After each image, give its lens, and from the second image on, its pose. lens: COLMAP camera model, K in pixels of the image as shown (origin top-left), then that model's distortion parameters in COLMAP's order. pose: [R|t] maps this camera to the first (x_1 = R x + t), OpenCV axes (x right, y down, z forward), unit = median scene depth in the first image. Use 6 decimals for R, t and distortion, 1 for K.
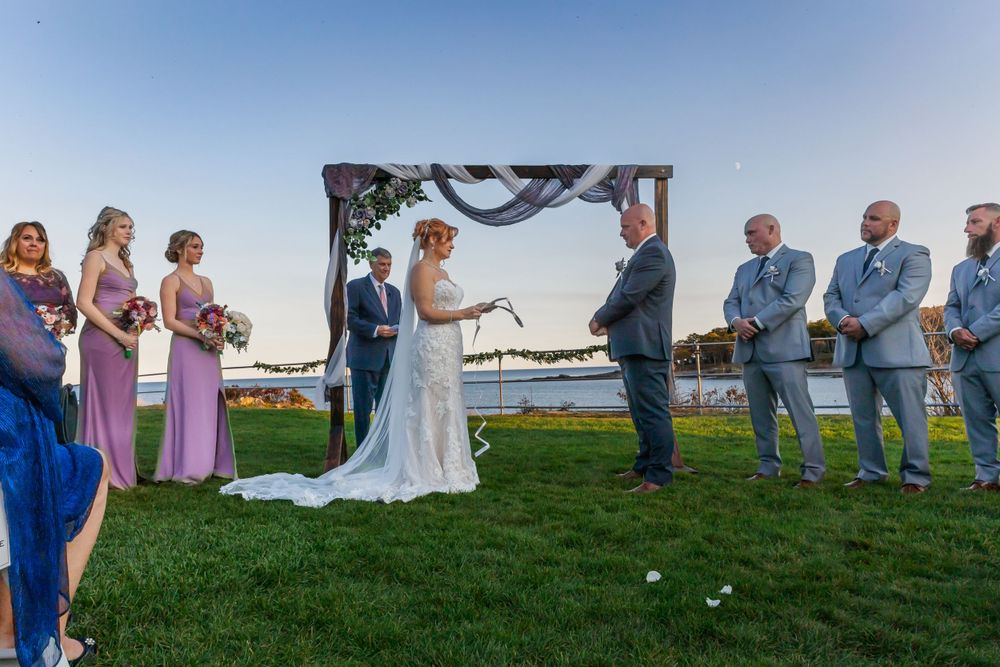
lens RADIAL K [[674.5, 0, 500.0], [0, 674.5, 333.5], [0, 0, 1]] dist [0.000342, -0.000353]
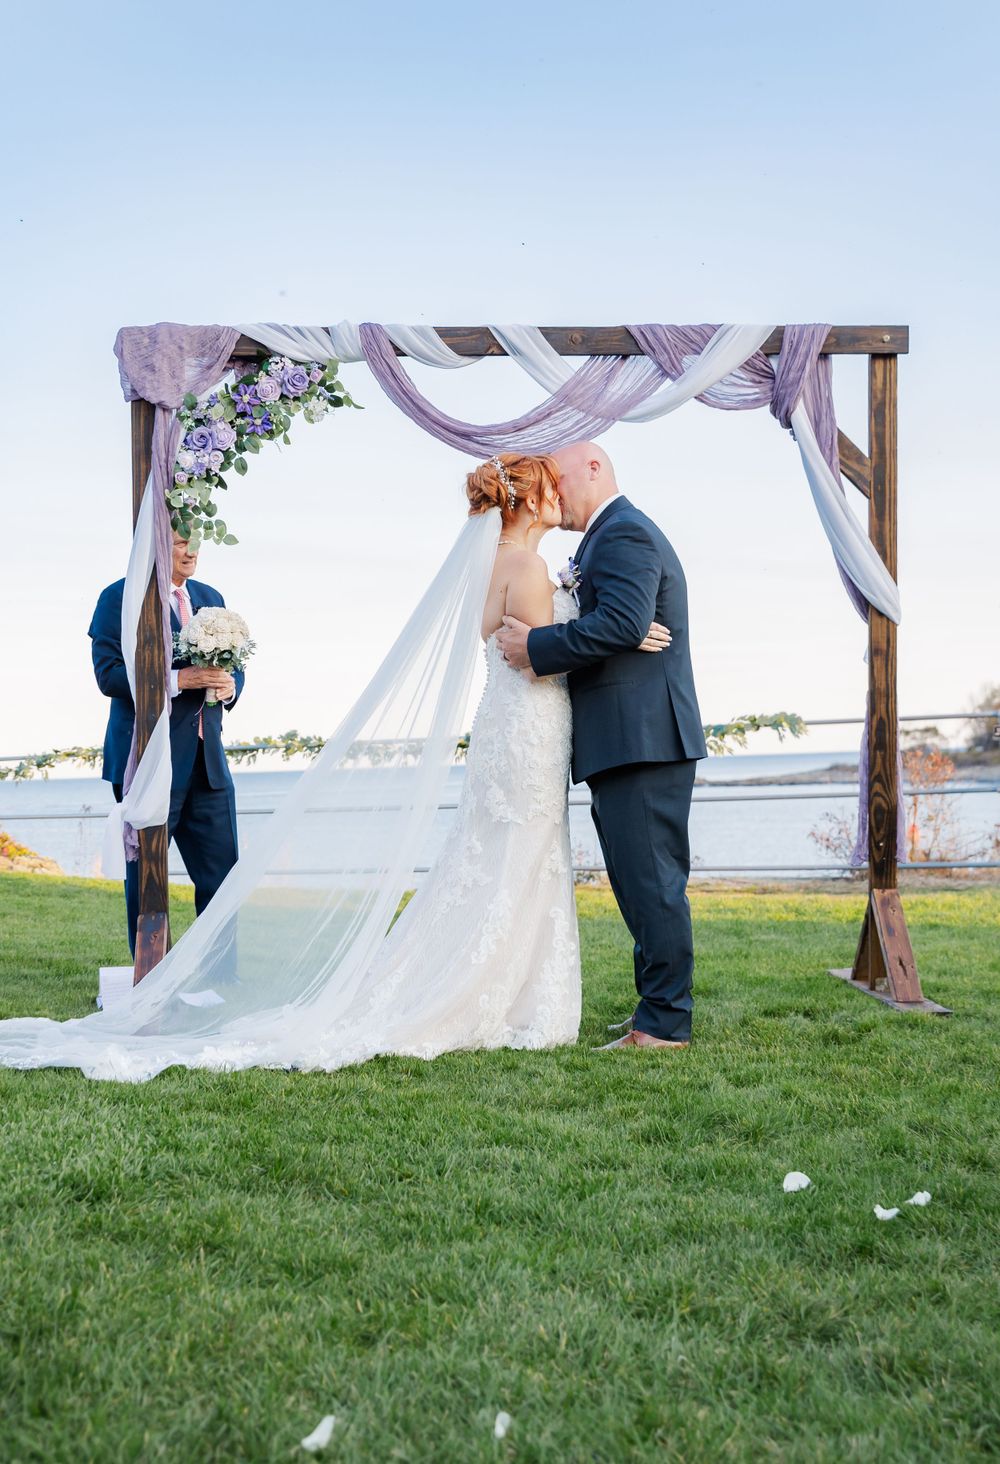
lens RADIAL K [[3200.7, 0, 500.0], [0, 3200.7, 732.0], [0, 0, 1]] dist [-0.252506, -0.049687]
pose [[0.999994, -0.001407, -0.003025, -0.004891], [0.001637, 0.997006, 0.077306, -0.147114], [0.002907, -0.077311, 0.997003, -1.102890]]
